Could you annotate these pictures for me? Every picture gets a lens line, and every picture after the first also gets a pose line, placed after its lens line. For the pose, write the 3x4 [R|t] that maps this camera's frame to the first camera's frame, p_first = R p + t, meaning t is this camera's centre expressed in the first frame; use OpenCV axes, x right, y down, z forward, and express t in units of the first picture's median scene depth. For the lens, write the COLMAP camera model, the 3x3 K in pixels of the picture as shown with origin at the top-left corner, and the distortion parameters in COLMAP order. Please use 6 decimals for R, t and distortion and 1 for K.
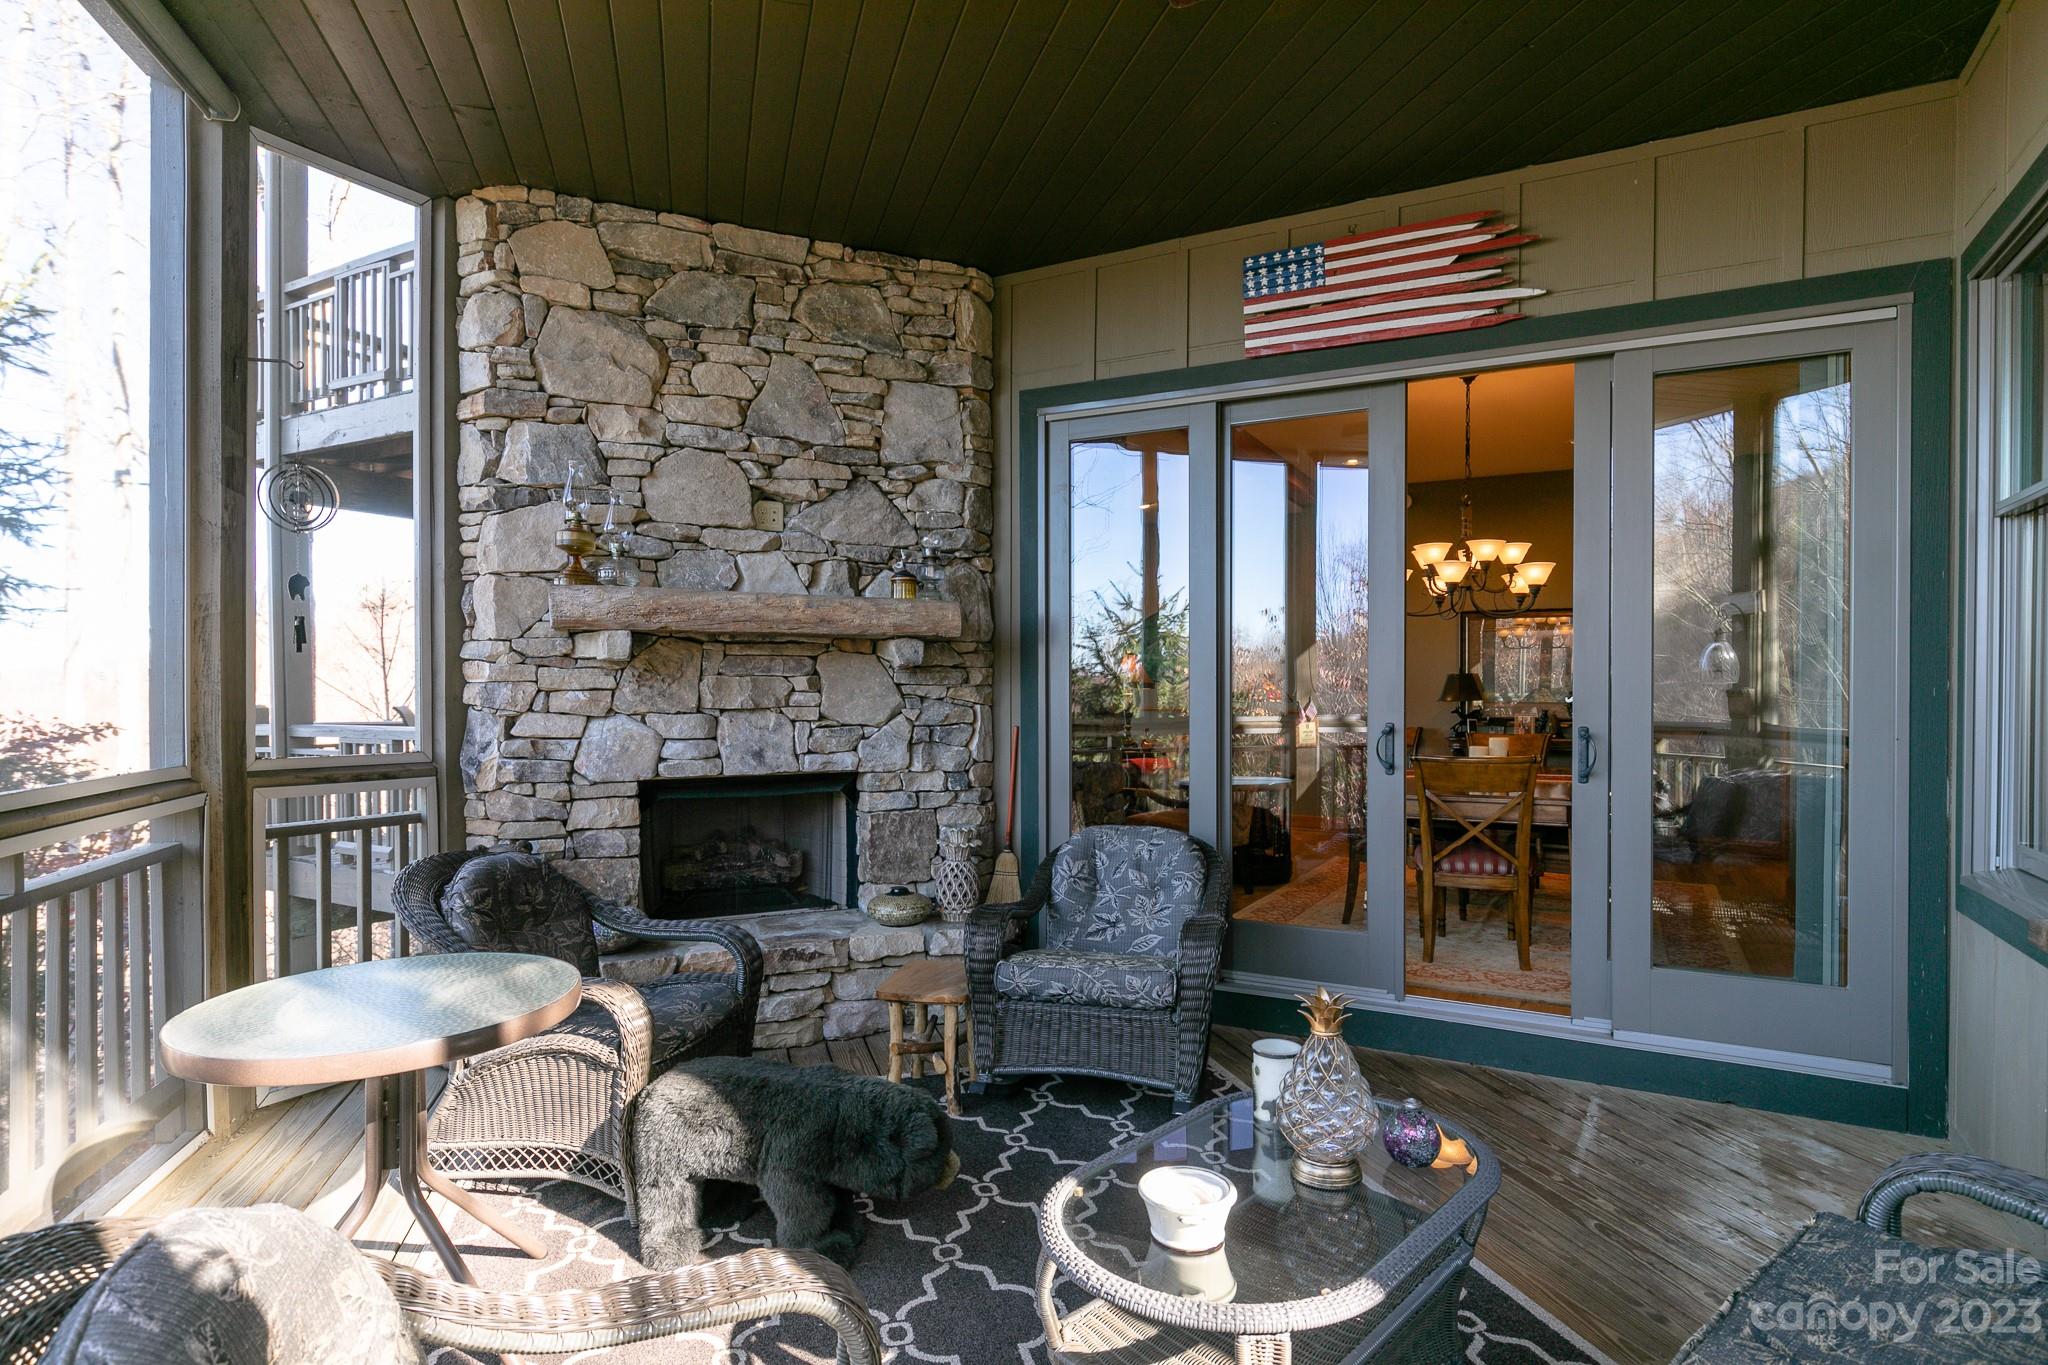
lens RADIAL K [[1093.3, 0, 1017.6], [0, 1093.3, 688.5], [0, 0, 1]] dist [-0.001013, 0.000229]
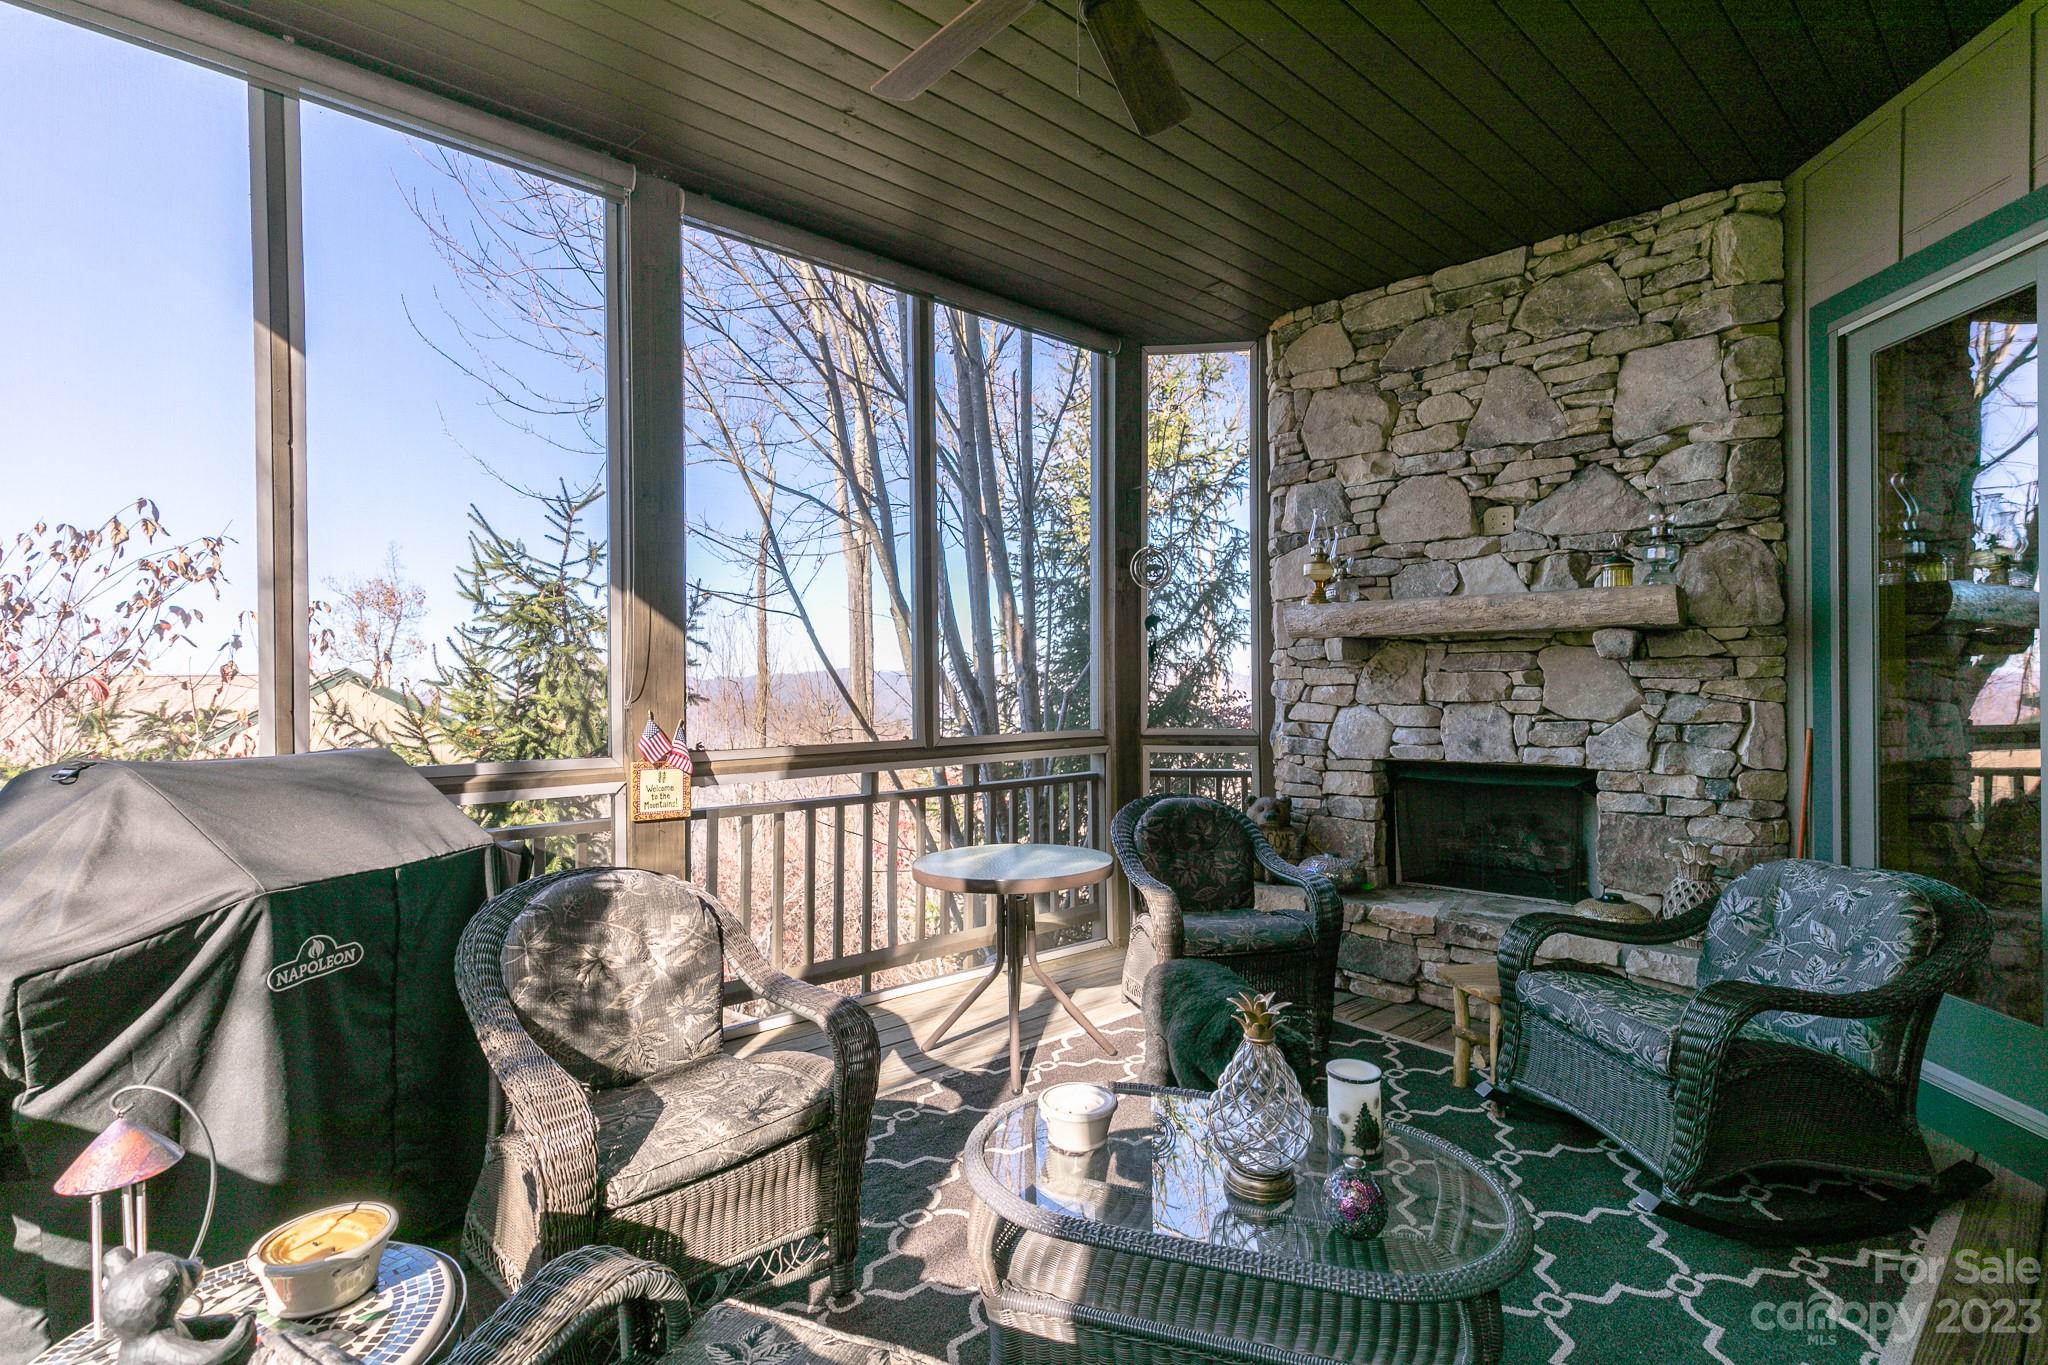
lens RADIAL K [[935.8, 0, 1024.0], [0, 935.8, 682.5], [0, 0, 1]] dist [0.001232, -0.000027]
pose [[0.395542, -0.005688, -0.918430, 0.435205], [0.005360, 0.999978, -0.003885, 0.000543], [0.918432, -0.003386, 0.395563, 0.219516]]
